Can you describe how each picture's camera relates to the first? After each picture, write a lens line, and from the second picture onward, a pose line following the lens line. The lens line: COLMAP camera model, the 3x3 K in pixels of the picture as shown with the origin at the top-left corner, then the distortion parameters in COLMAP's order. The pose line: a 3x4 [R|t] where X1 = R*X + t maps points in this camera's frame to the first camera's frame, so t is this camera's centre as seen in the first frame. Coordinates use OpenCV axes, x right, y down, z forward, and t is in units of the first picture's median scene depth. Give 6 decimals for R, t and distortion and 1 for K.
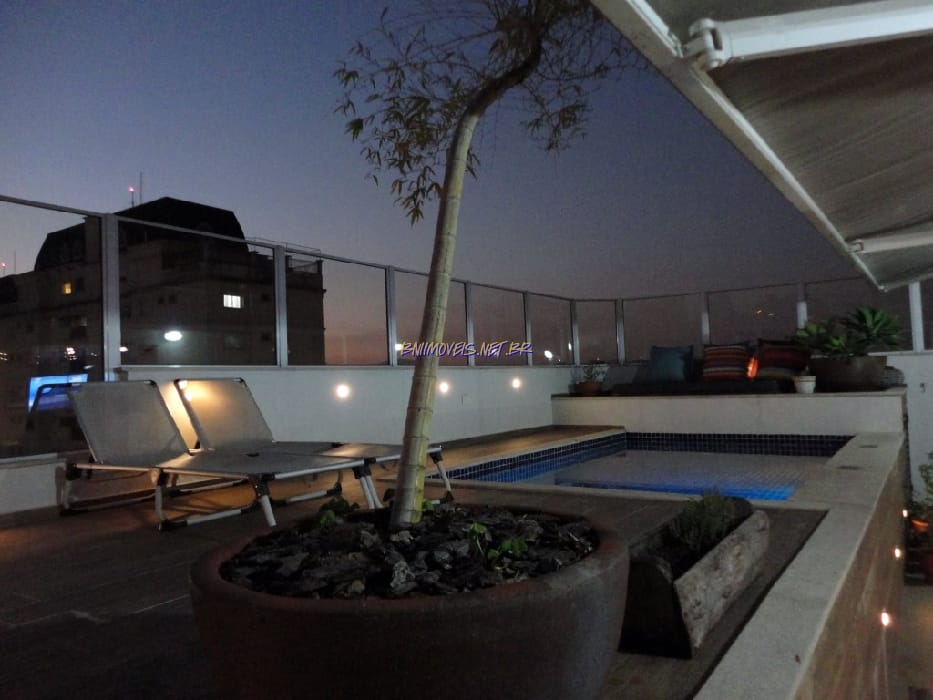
lens RADIAL K [[681.4, 0, 464.3], [0, 681.4, 345.3], [0, 0, 1]] dist [0.002968, 0.002124]
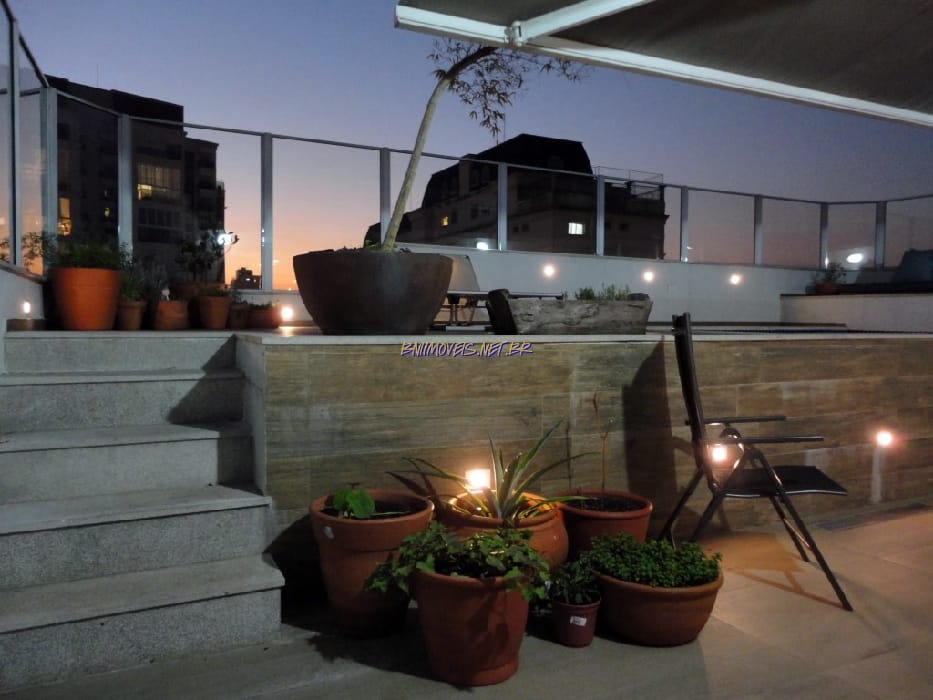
lens RADIAL K [[681.4, 0, 464.5], [0, 681.4, 342.9], [0, 0, 1]] dist [0.002968, 0.002124]
pose [[0.872179, 0.063220, -0.485084, 0.226124], [-0.015939, 0.994760, 0.100987, 0.051398], [0.488926, -0.080347, 0.868617, -0.170754]]
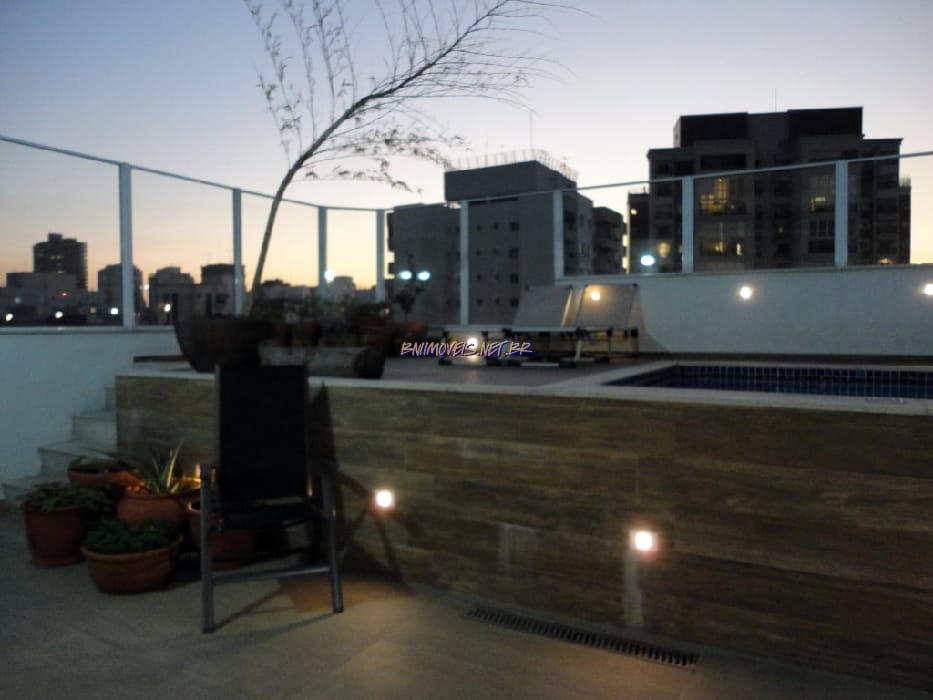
lens RADIAL K [[681.4, 0, 464.7], [0, 681.4, 341.0], [0, 0, 1]] dist [0.002968, 0.002124]
pose [[0.101841, 0.057077, -0.993162, 0.598866], [0.050647, 0.996761, 0.062477, 0.035668], [0.993511, -0.056663, 0.098621, 0.292582]]
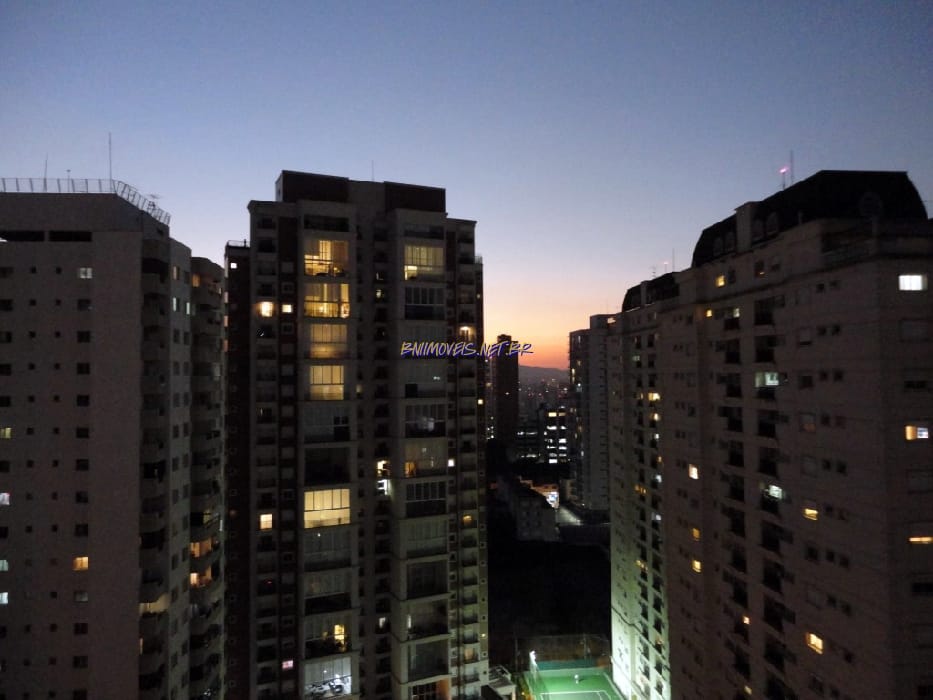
lens RADIAL K [[681.4, 0, 461.9], [0, 681.4, 345.6], [0, 0, 1]] dist [0.002968, 0.002124]
pose [[0.632758, -0.005337, -0.774331, -0.299011], [0.027617, 0.999496, 0.015679, -0.103969], [0.773857, -0.031306, 0.632587, 0.419954]]
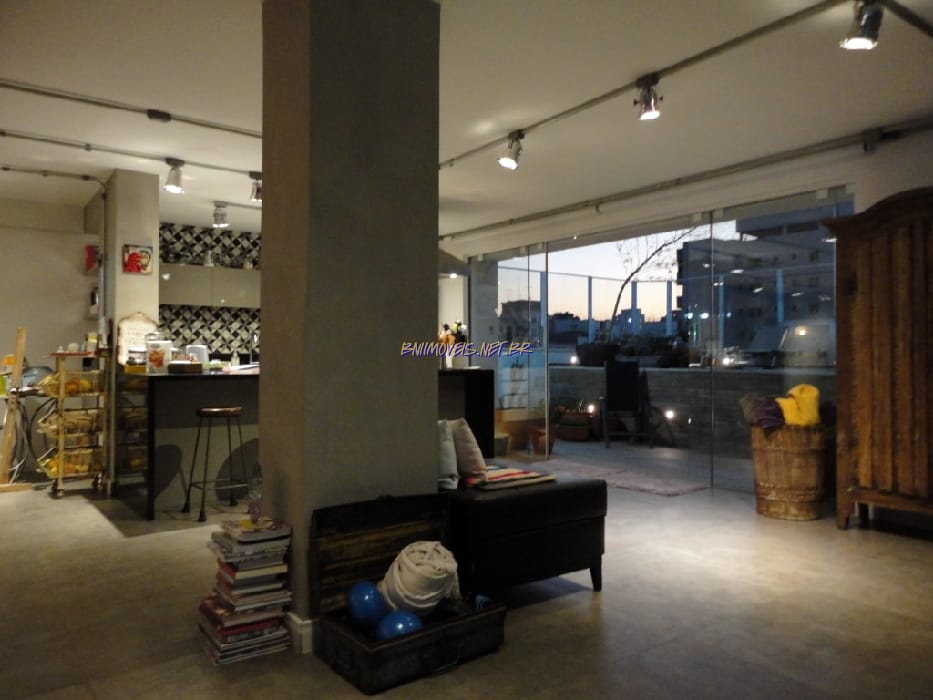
lens RADIAL K [[681.4, 0, 471.2], [0, 681.4, 346.0], [0, 0, 1]] dist [0.002968, 0.002124]
pose [[-0.298480, 0.017886, -0.954248, 1.324913], [0.053008, 0.998592, 0.002137, 0.029583], [0.952943, -0.049945, -0.299007, 0.308829]]
